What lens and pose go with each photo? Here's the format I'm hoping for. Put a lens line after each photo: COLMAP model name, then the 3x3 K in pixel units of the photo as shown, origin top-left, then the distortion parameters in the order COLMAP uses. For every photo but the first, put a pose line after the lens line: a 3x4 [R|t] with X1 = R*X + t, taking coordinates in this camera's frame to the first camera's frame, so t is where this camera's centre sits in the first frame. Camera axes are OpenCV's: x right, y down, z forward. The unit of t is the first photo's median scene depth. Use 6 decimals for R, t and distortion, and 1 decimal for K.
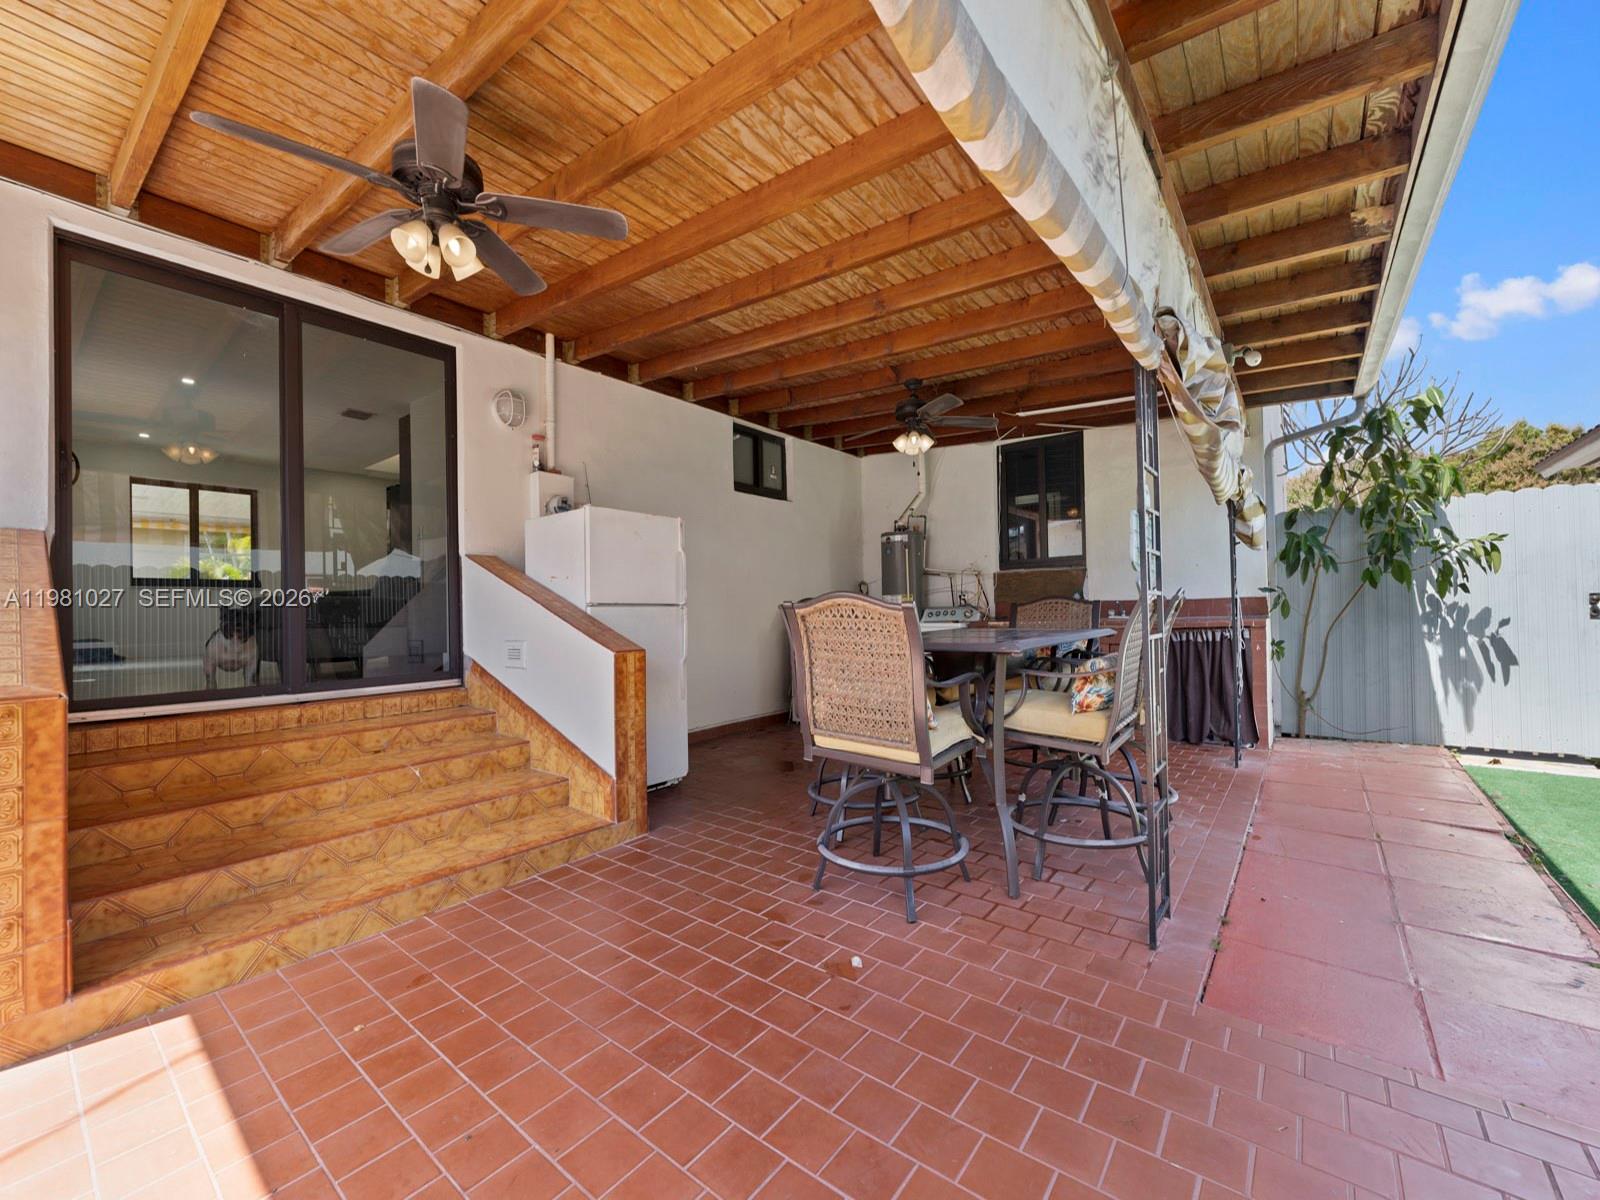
lens RADIAL K [[650.2, 0, 793.3], [0, 650.2, 603.3], [0, 0, 1]] dist [0.001549, -0.001276]
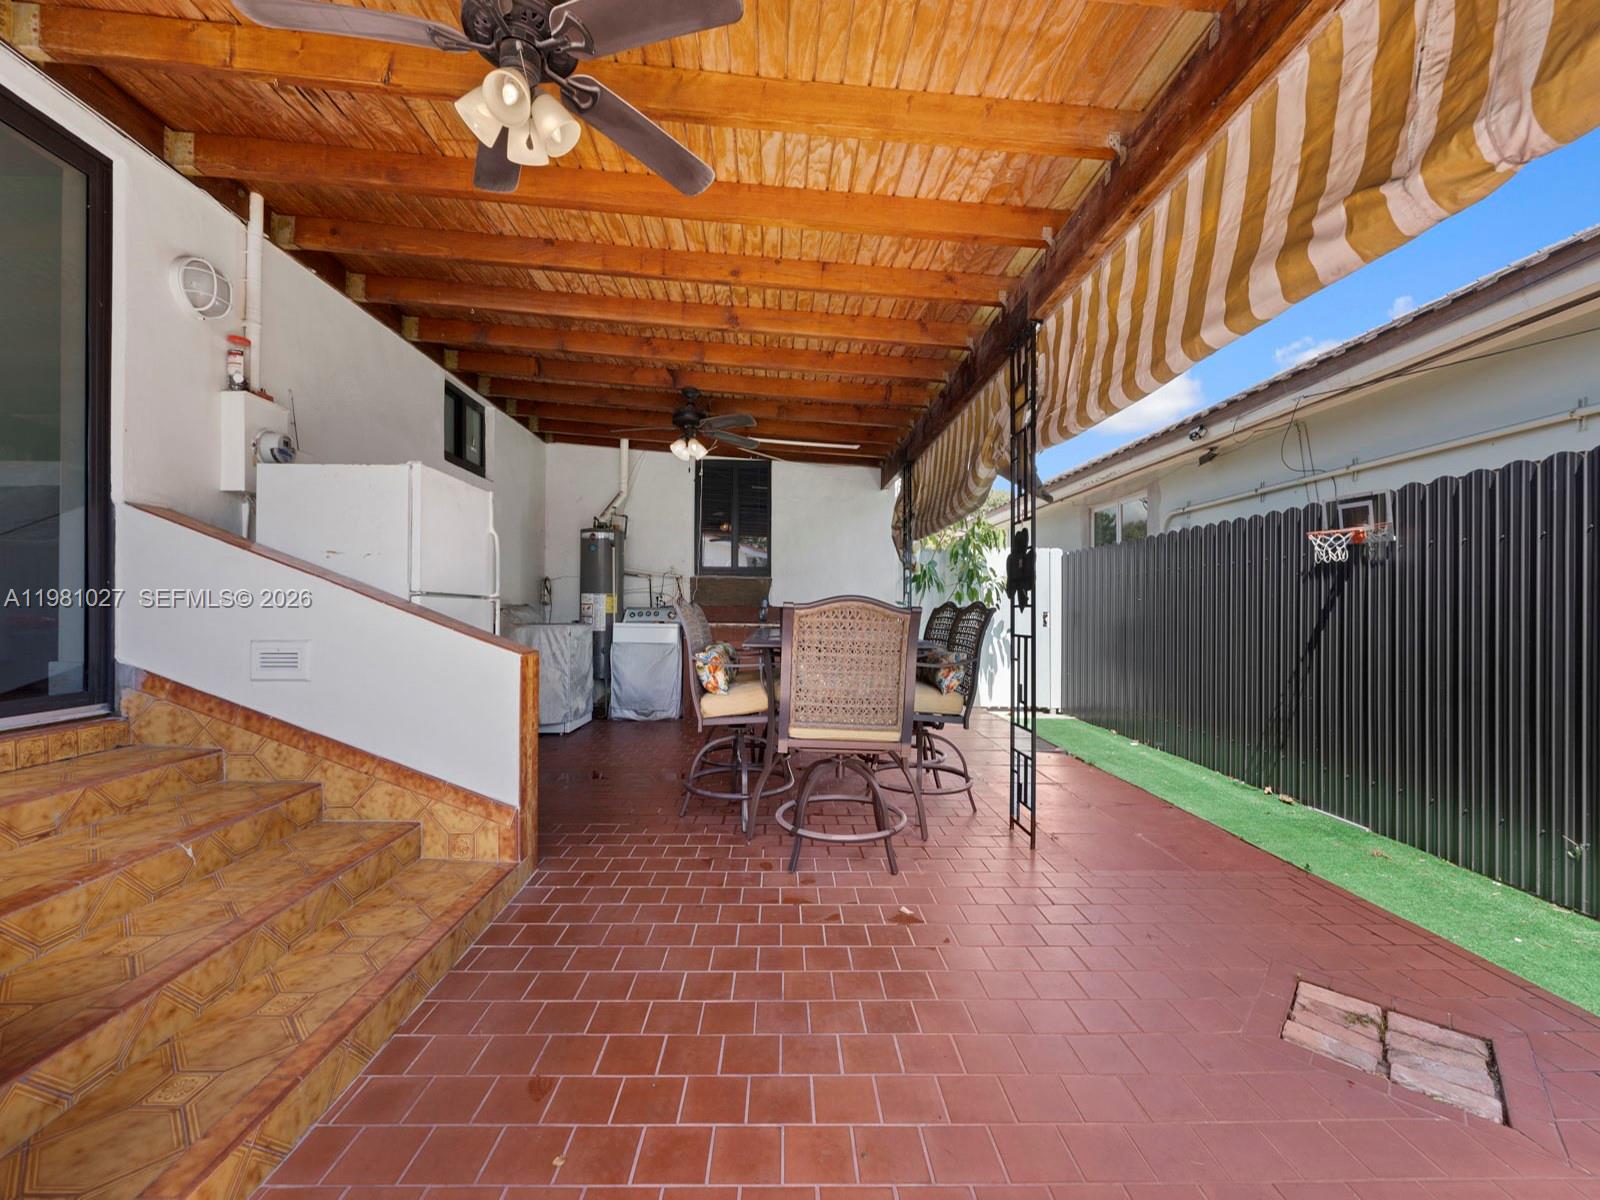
lens RADIAL K [[650.2, 0, 792.9], [0, 650.2, 607.1], [0, 0, 1]] dist [0.001549, -0.001276]
pose [[0.764836, 0.031329, 0.643462, -0.432743], [-0.034409, 0.999378, -0.007758, 0.008312], [-0.643305, -0.016208, 0.765438, 0.121900]]
